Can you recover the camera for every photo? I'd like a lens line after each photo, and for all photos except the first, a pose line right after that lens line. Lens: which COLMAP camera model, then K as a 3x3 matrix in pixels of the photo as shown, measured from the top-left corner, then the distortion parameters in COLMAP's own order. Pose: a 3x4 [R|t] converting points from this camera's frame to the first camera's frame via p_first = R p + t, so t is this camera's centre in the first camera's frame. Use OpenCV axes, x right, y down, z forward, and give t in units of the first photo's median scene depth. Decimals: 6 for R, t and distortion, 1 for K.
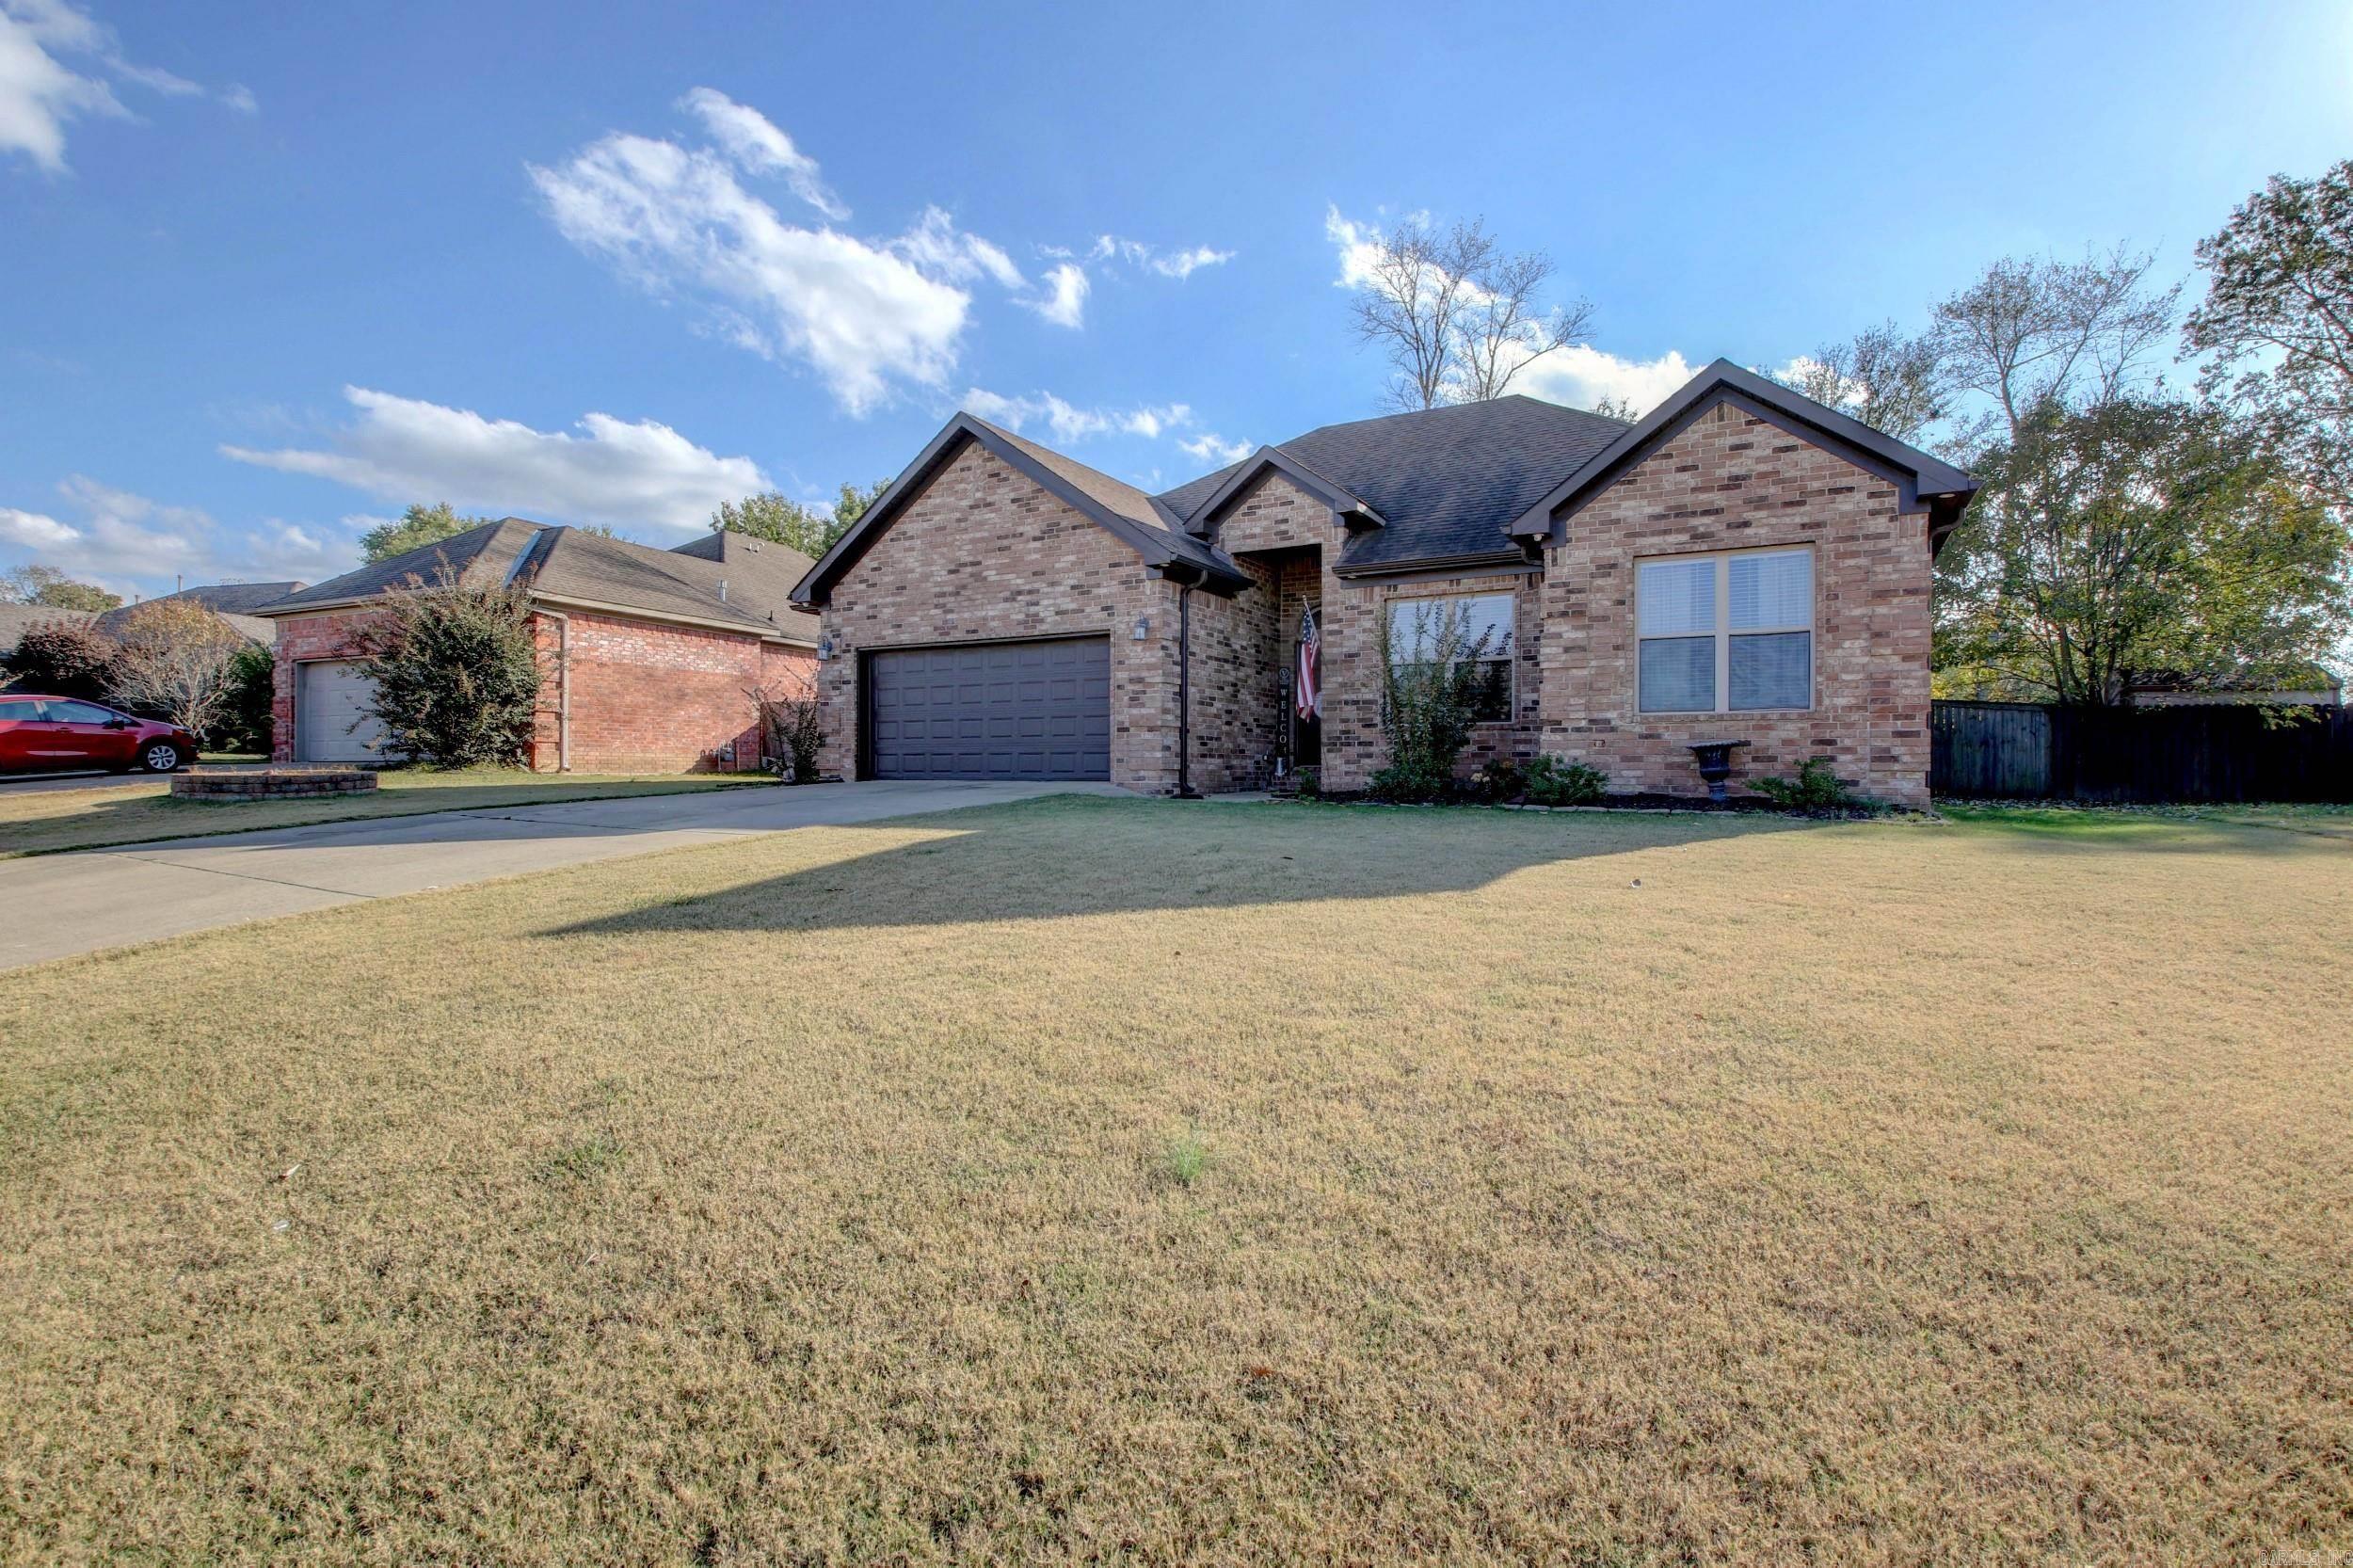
lens RADIAL K [[1101.9, 0, 1189.7], [0, 1101.9, 770.6], [0, 0, 1]] dist [0.006525, -0.020381]
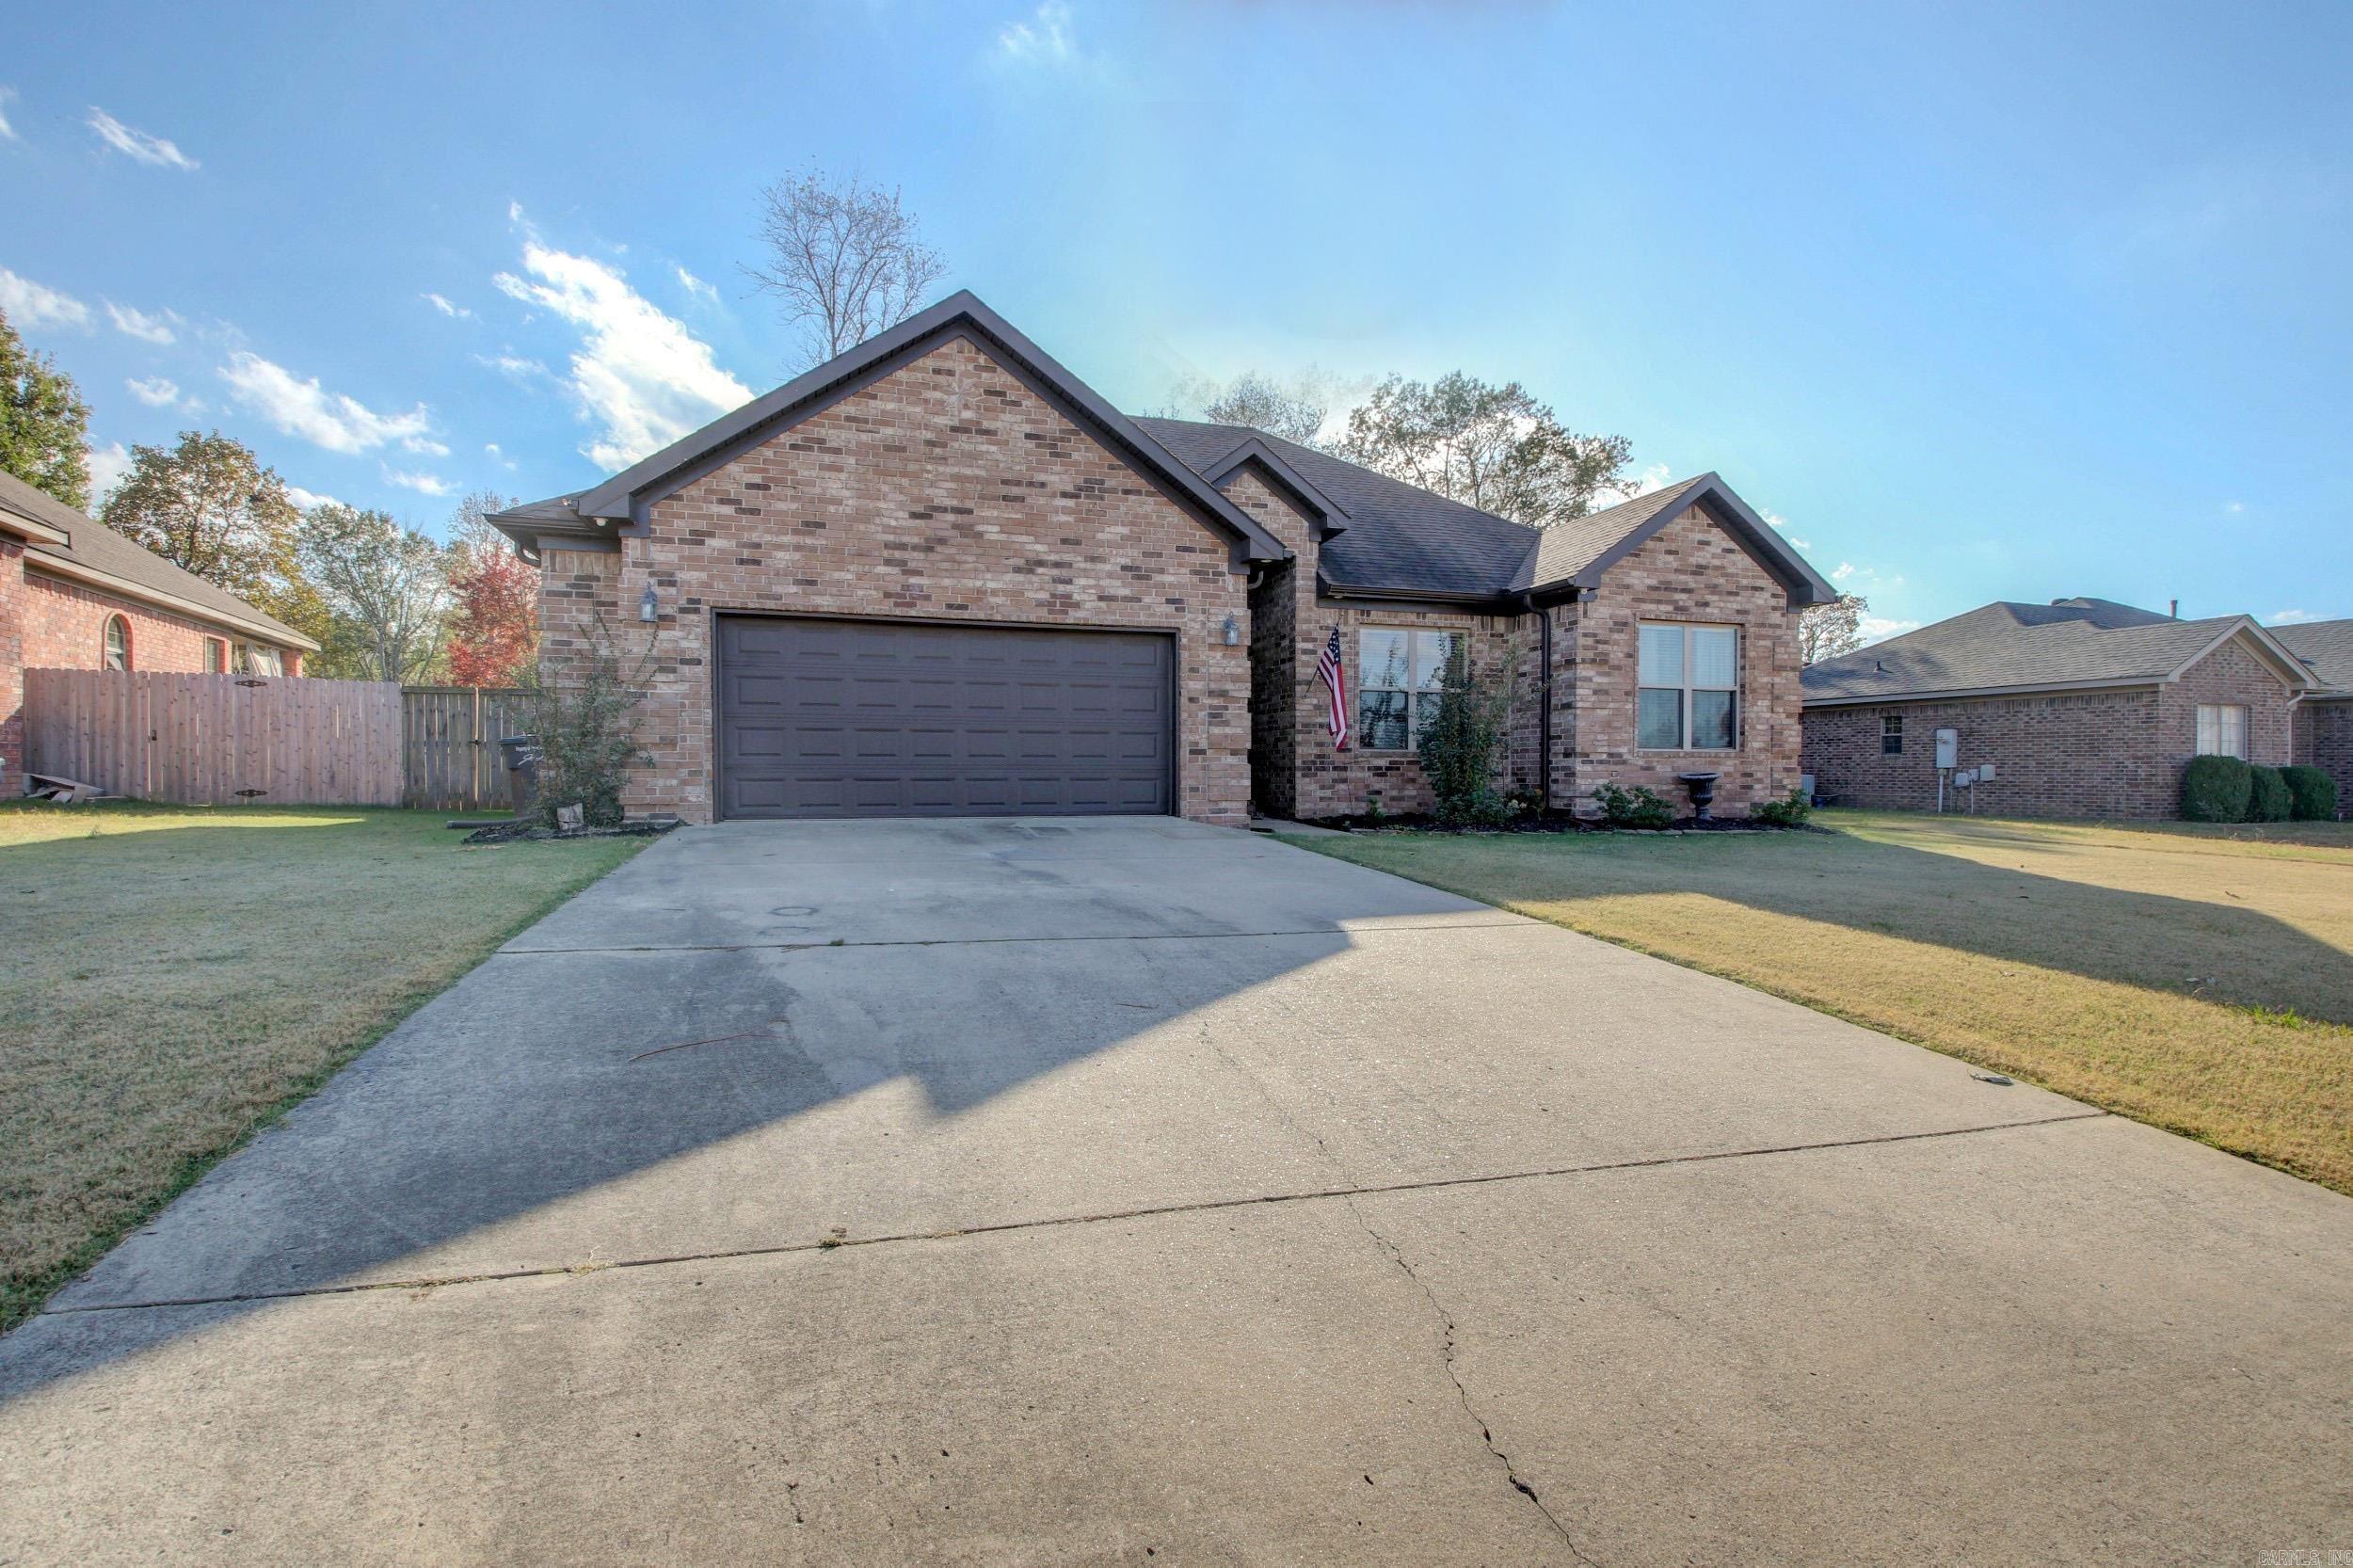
lens RADIAL K [[1101.9, 0, 1186.4], [0, 1101.9, 795.7], [0, 0, 1]] dist [0.006525, -0.020381]
pose [[0.681756, -0.016165, 0.731401, -0.661052], [-0.000680, 0.999741, 0.022730, -0.022896], [-0.731580, -0.015994, 0.681568, 0.439127]]
